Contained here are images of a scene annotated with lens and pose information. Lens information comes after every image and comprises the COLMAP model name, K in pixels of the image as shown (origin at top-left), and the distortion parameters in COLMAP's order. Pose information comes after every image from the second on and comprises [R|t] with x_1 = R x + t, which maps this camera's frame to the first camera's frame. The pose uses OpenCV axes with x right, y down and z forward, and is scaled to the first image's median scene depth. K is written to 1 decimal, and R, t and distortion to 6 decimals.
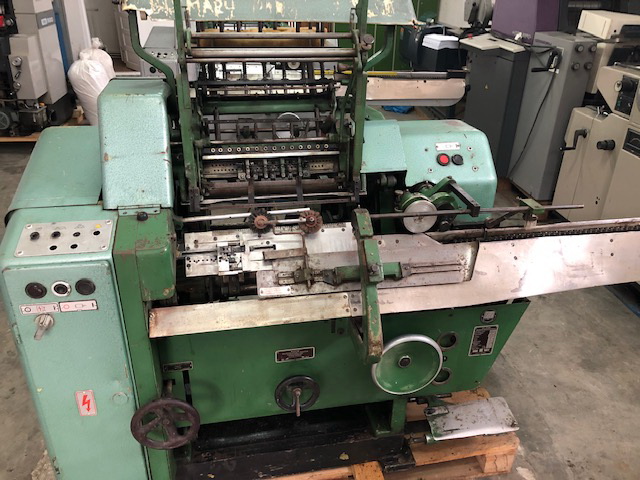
lens RADIAL K [[523.6, 0, 316.8], [0, 523.6, 243.1], [0, 0, 1]] dist [0.013550, -0.010933]
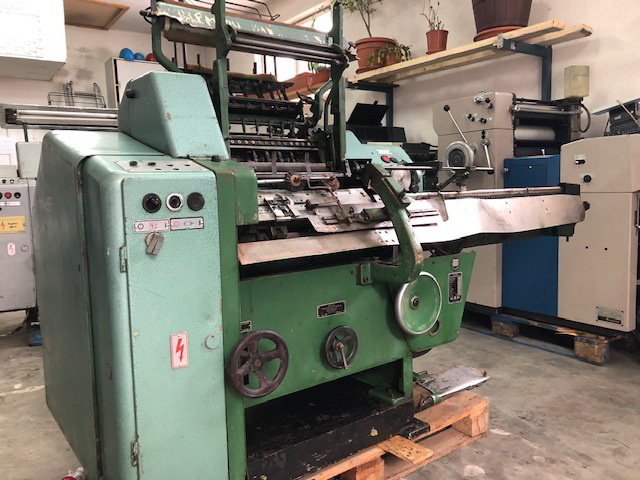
lens RADIAL K [[523.6, 0, 324.4], [0, 523.6, 235.3], [0, 0, 1]] dist [0.013550, -0.010933]
pose [[0.890127, -0.088135, 0.447109, -0.582757], [0.247231, 0.917580, -0.311325, 0.451253], [-0.382820, 0.387658, 0.838553, 0.053683]]
